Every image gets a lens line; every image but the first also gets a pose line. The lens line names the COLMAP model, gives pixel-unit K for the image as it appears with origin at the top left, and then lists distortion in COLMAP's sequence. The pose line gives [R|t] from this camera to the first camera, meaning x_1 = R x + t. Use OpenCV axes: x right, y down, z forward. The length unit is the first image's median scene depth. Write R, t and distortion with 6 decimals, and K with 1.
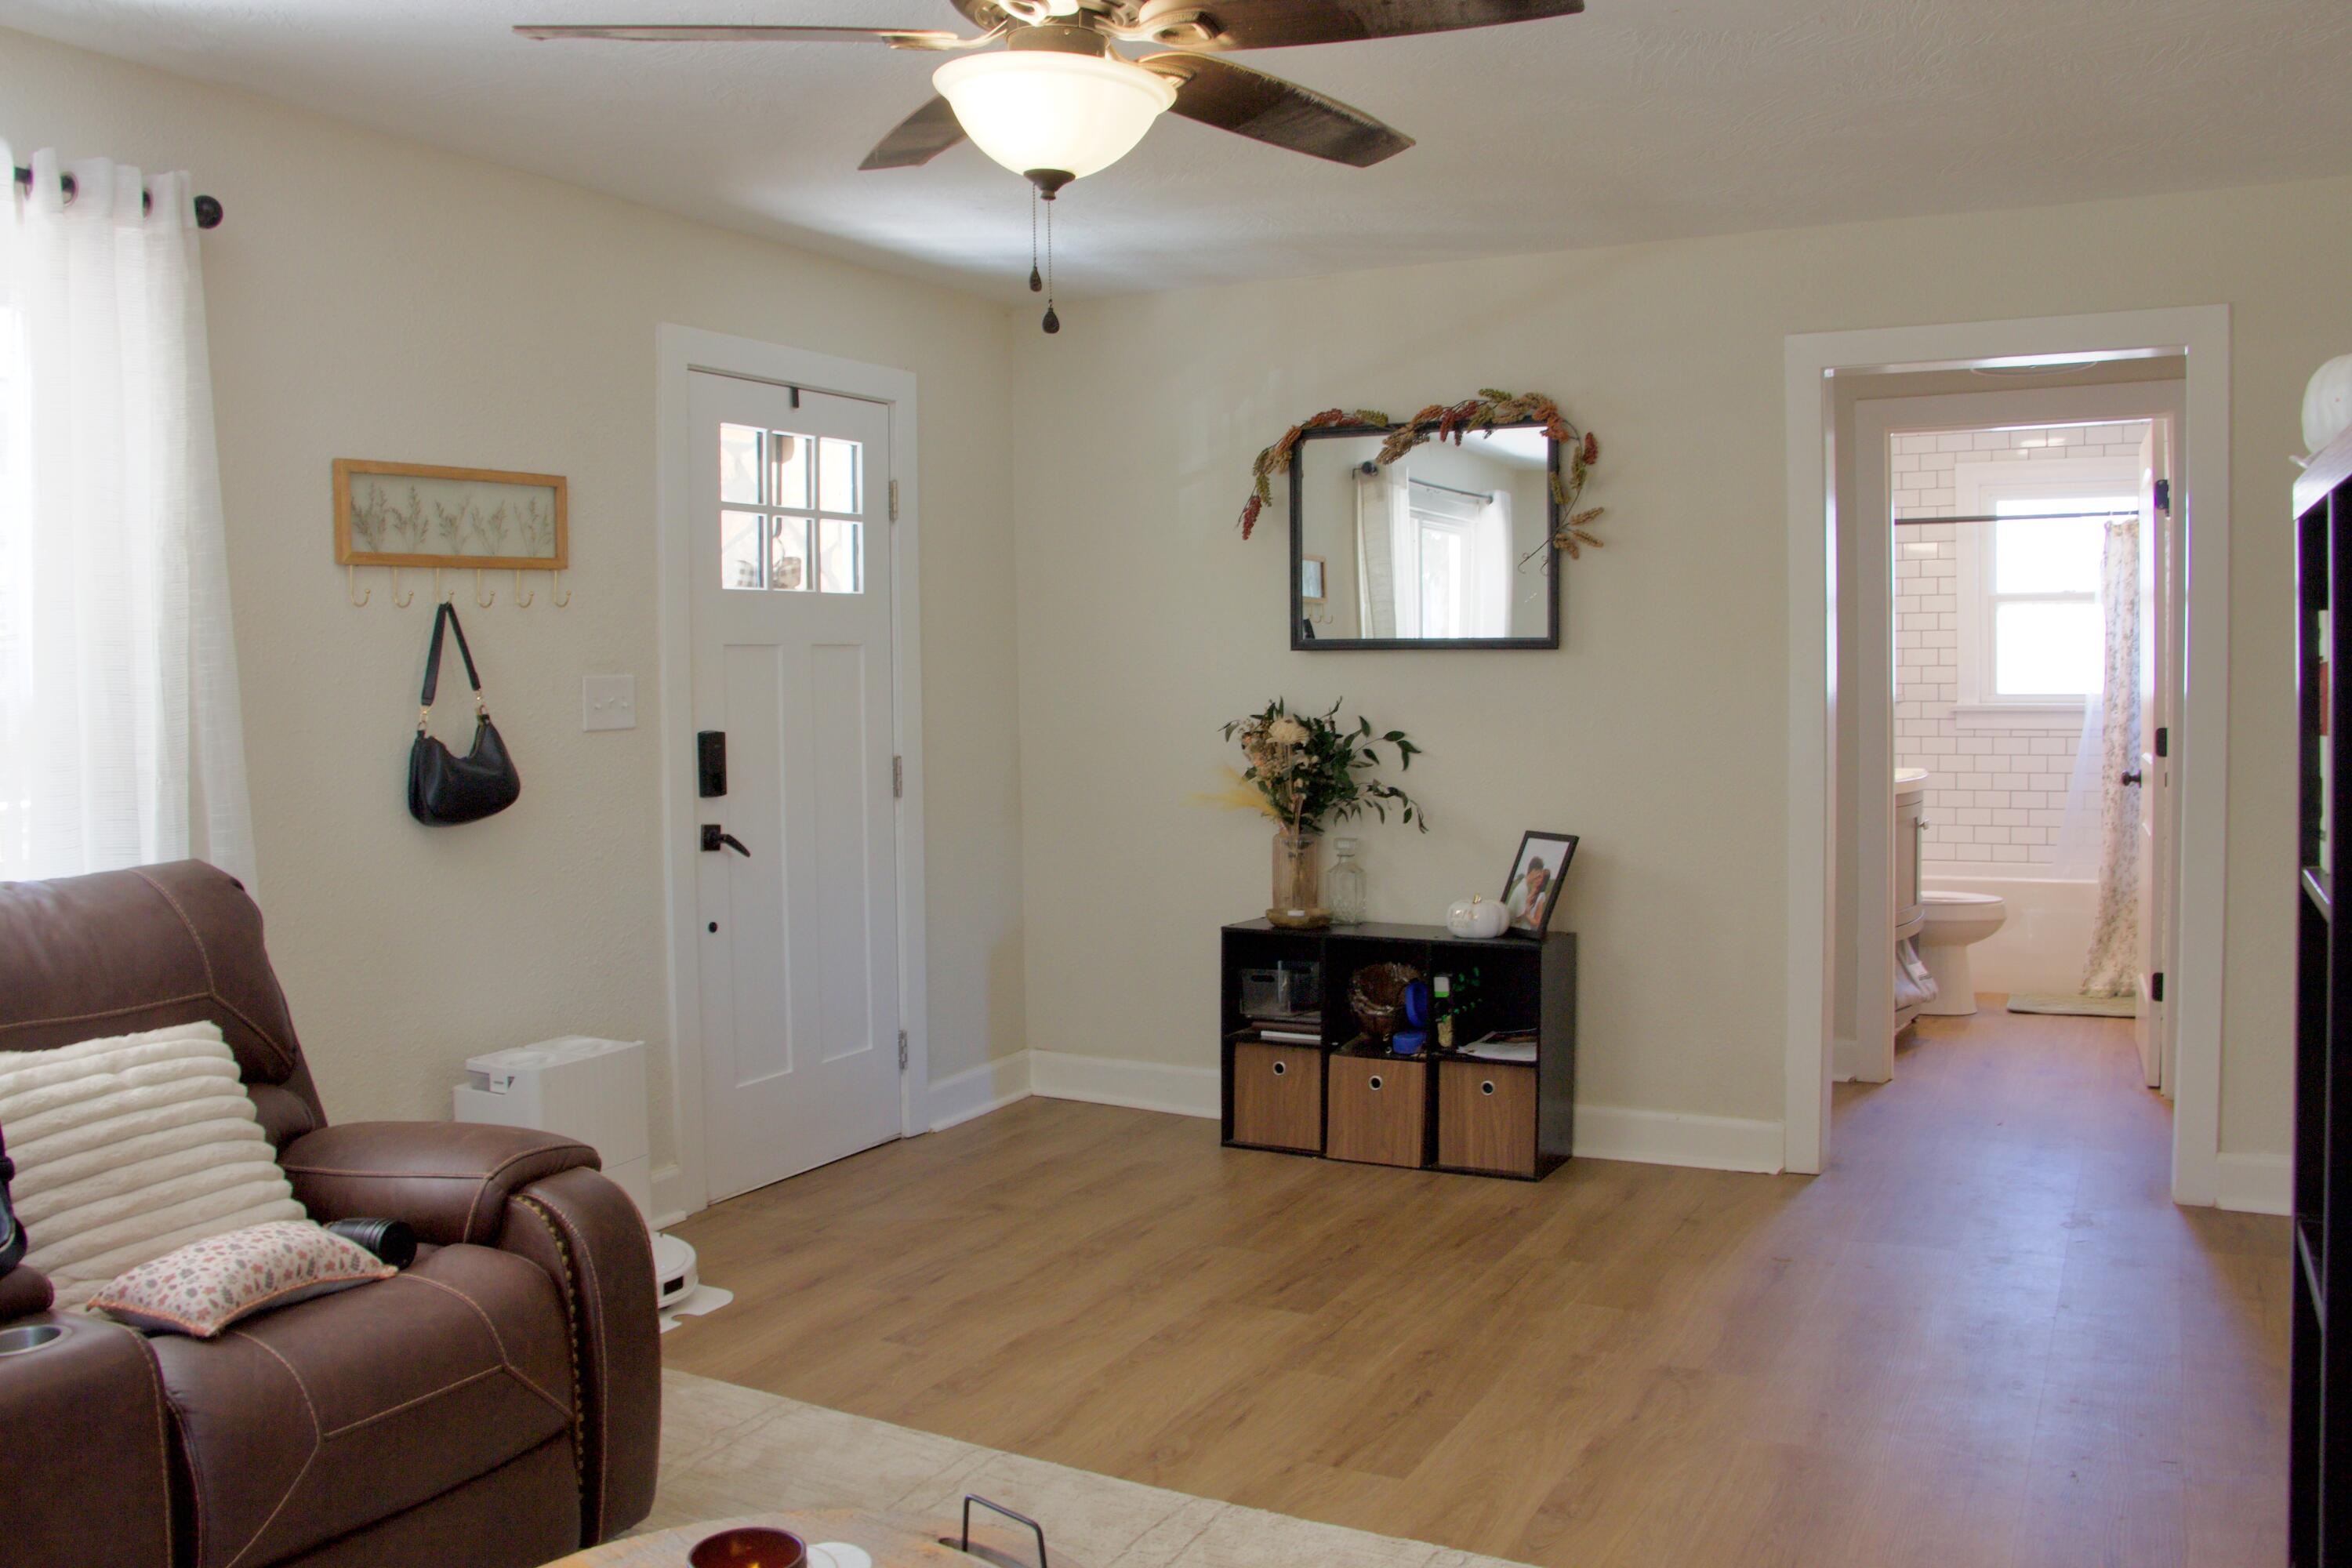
lens RADIAL K [[1927.6, 0, 1175.2], [0, 1927.6, 761.7], [0, 0, 1]] dist [-0.181266, 0.149558]
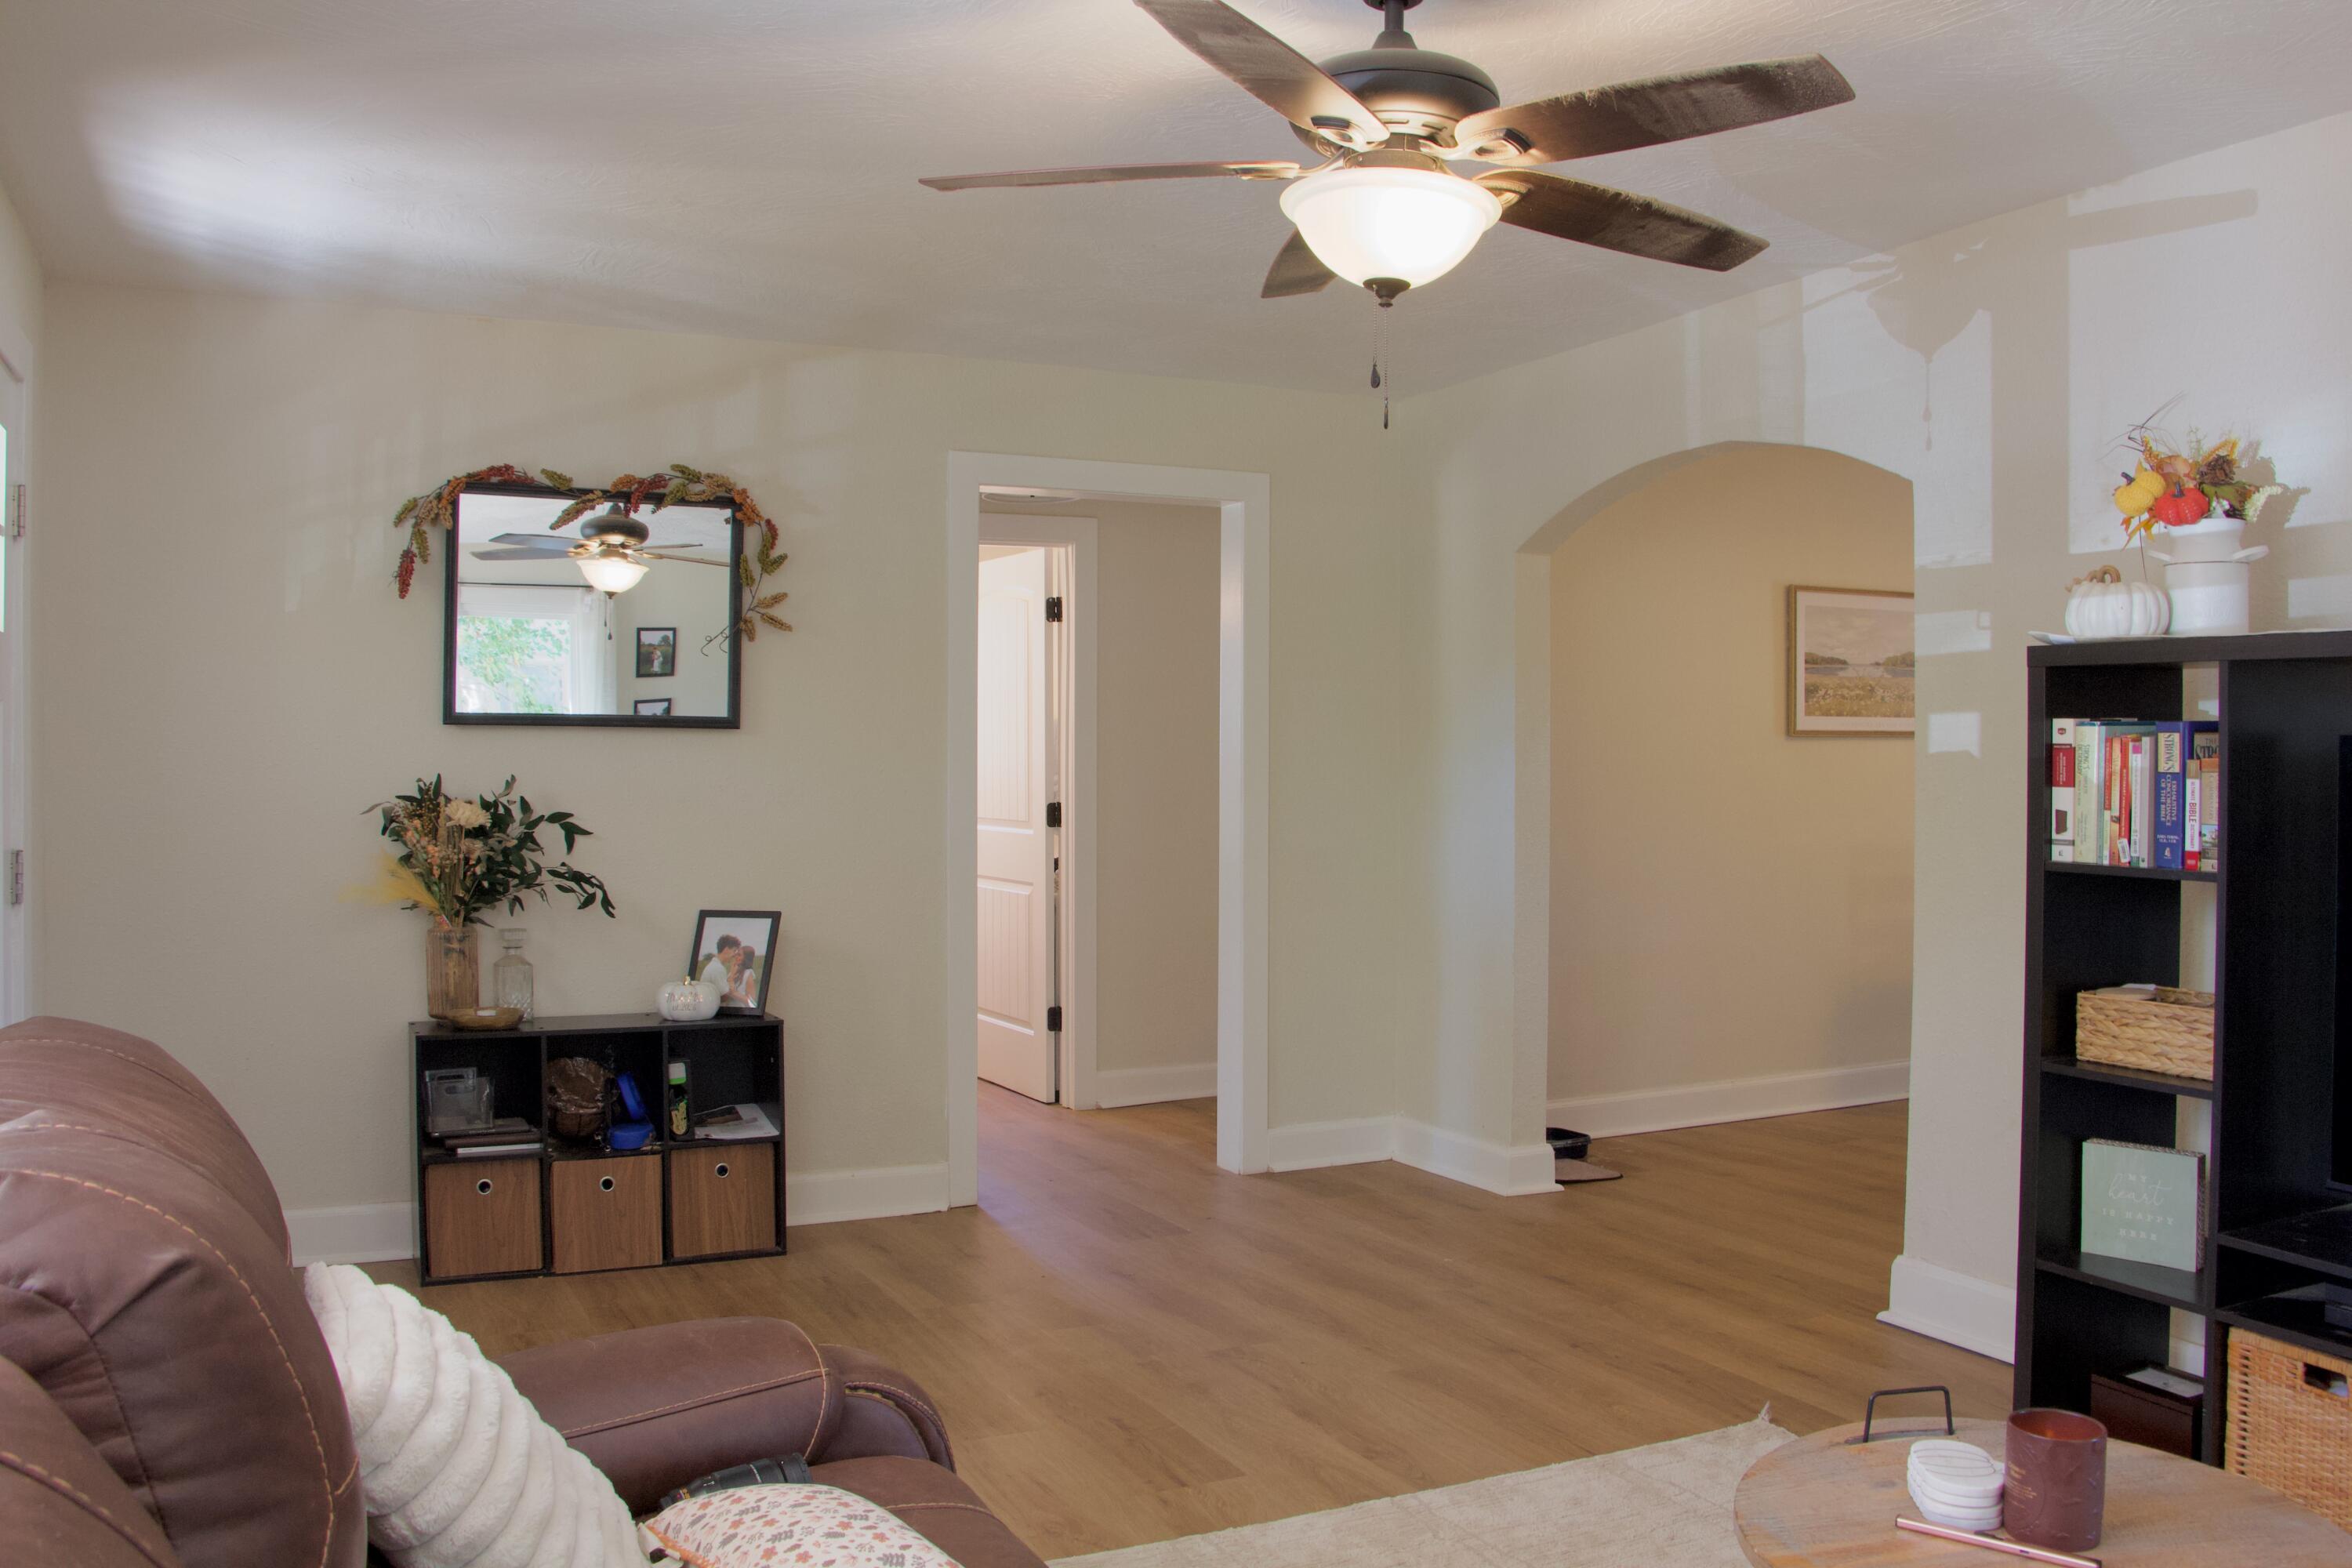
lens RADIAL K [[1927.6, 0, 1175.2], [0, 1927.6, 761.7], [0, 0, 1]] dist [-0.181266, 0.149558]
pose [[0.591418, 0.010643, 0.806295, -0.479043], [0.028428, 0.999016, -0.034039, -0.000439], [-0.805864, 0.043053, 0.590533, 0.217179]]
